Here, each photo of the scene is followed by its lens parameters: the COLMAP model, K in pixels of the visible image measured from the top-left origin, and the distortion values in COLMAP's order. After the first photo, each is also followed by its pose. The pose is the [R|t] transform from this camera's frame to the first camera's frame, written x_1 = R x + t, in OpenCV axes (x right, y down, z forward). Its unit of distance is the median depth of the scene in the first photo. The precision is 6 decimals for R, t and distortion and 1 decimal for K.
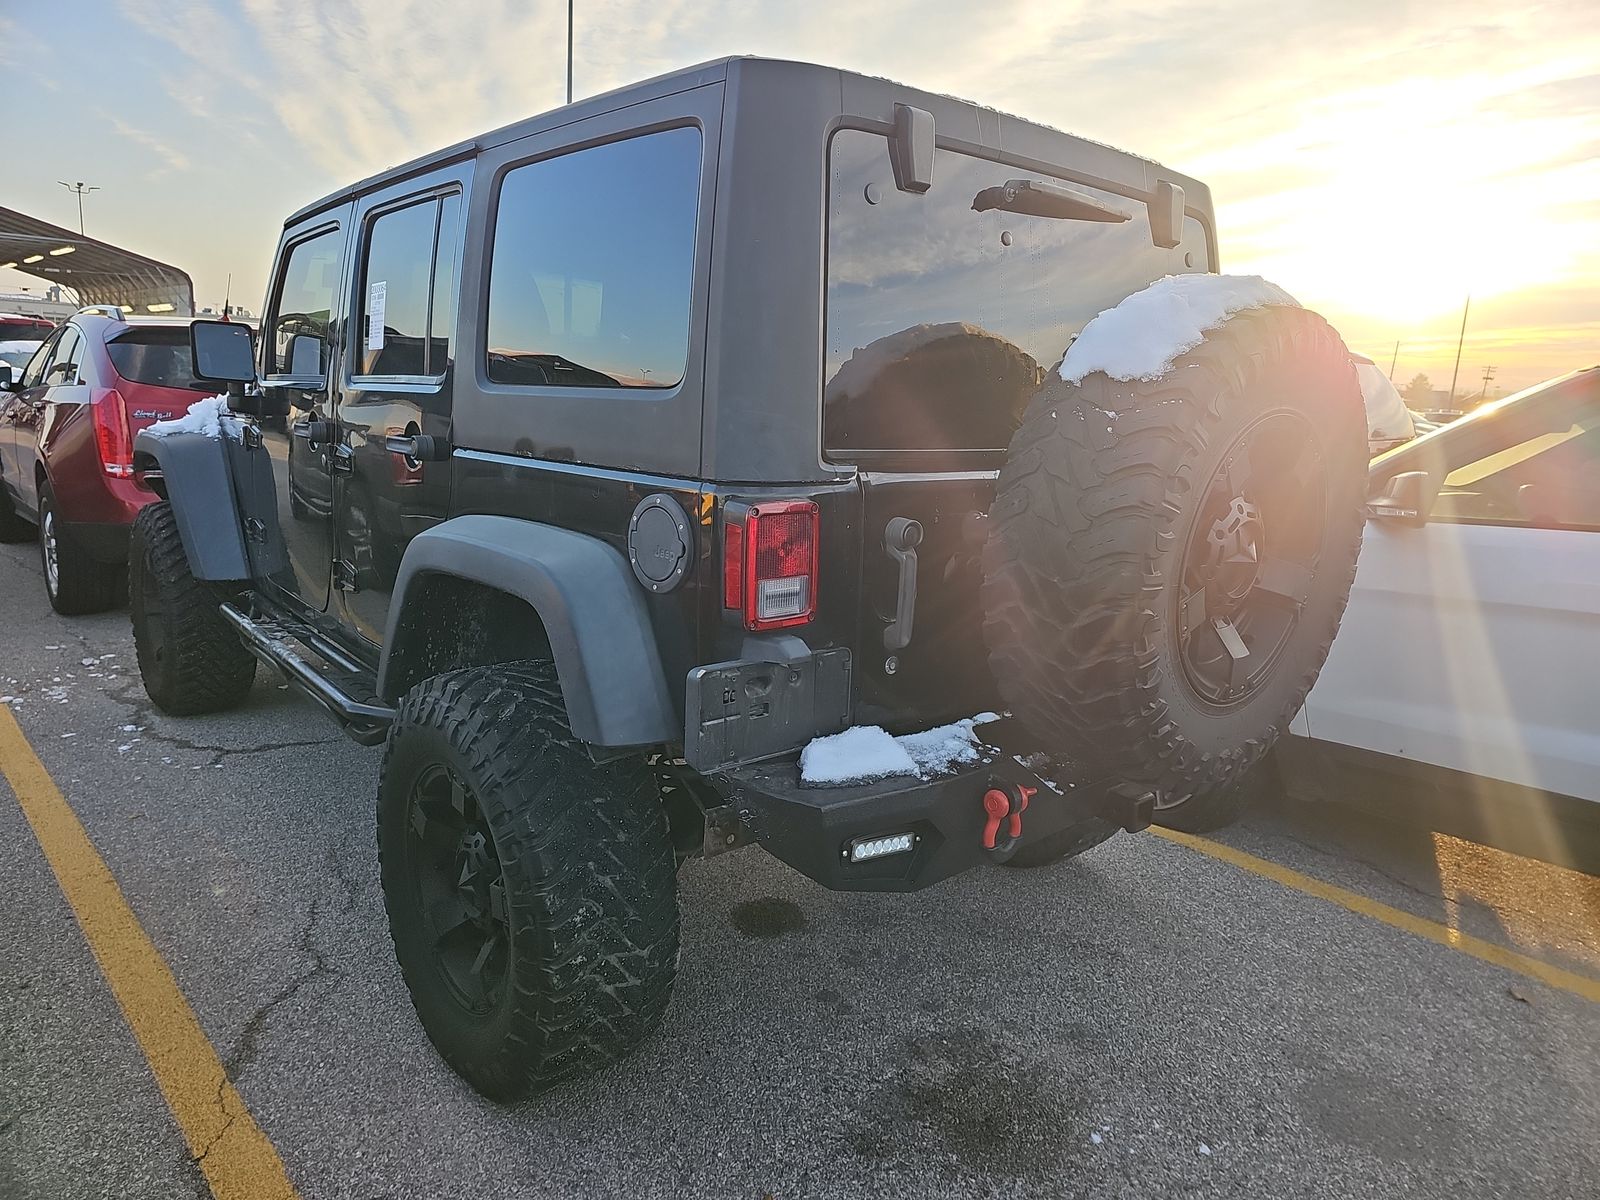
lens RADIAL K [[1077.3, 0, 827.7], [0, 1077.3, 588.7], [0, 0, 1]] dist [0.055277, -0.055180]
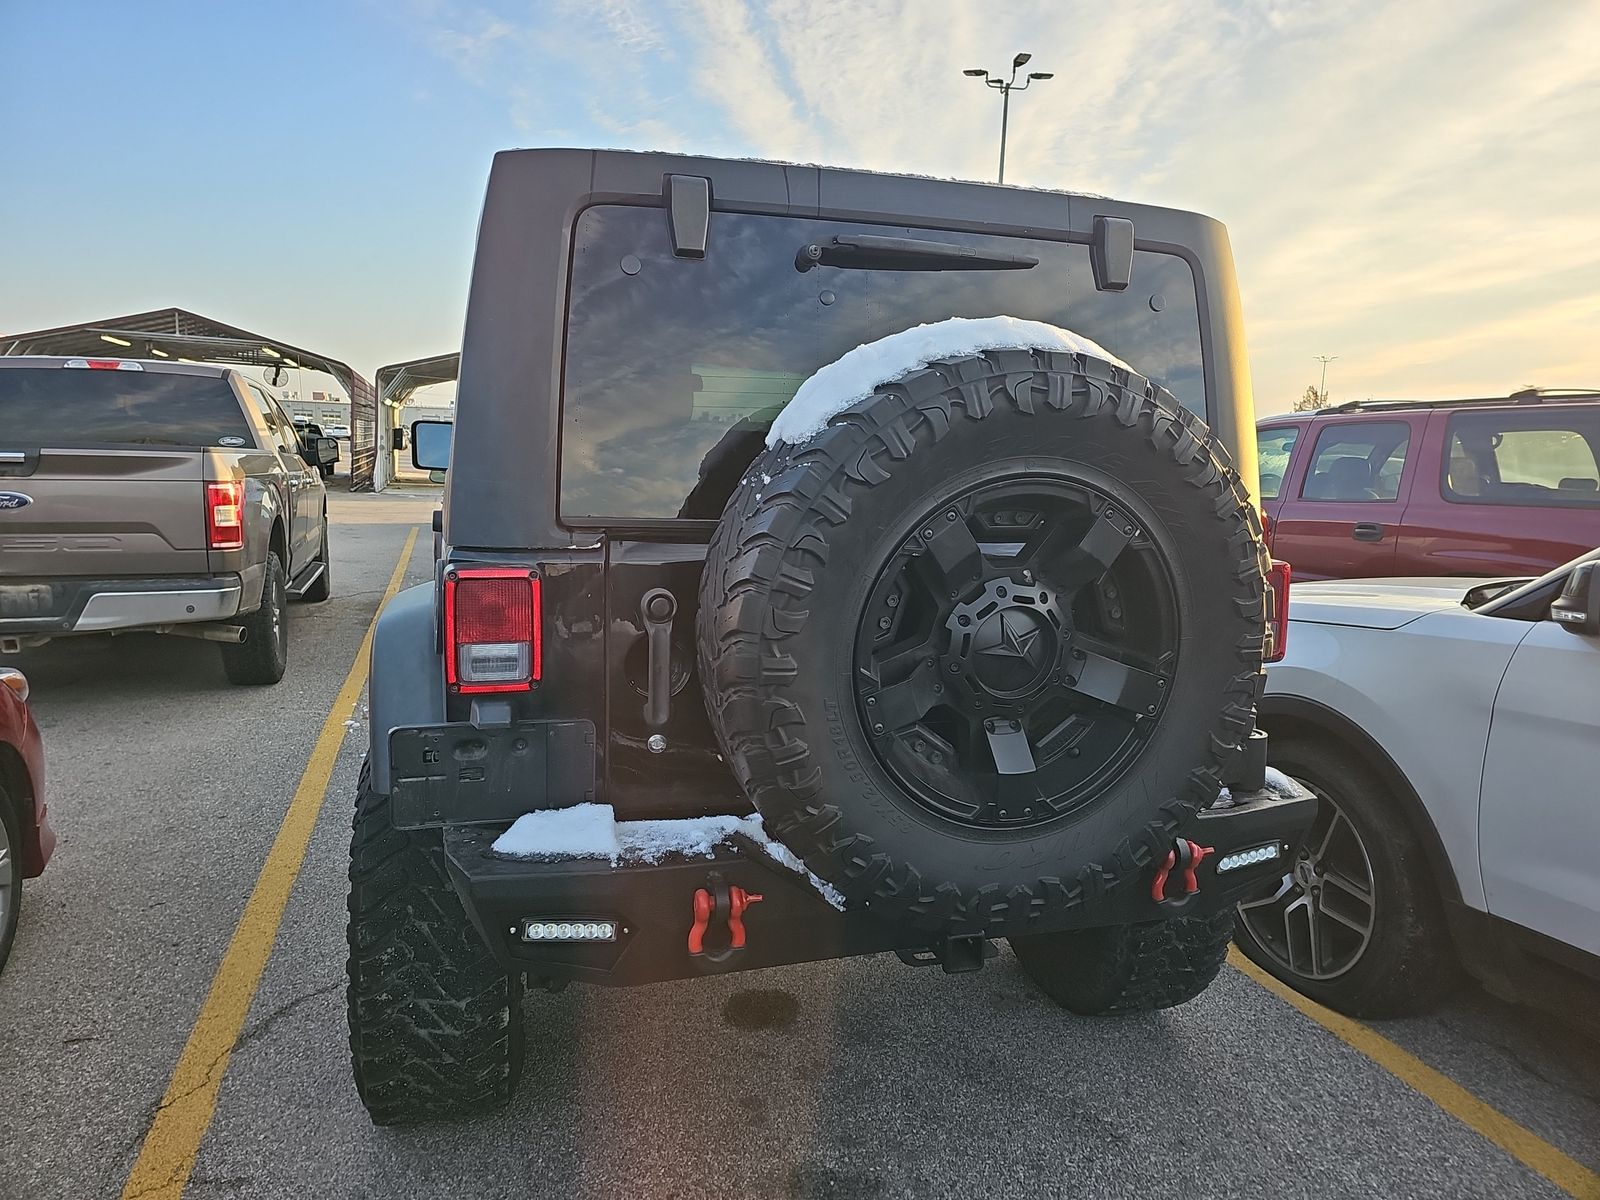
lens RADIAL K [[1077.3, 0, 827.7], [0, 1077.3, 588.7], [0, 0, 1]] dist [0.055277, -0.055180]
pose [[0.901236, 0.028403, -0.432396, 0.597796], [-0.062829, 0.995870, -0.065538, -0.012408], [0.428749, 0.086232, 0.899299, 0.189953]]
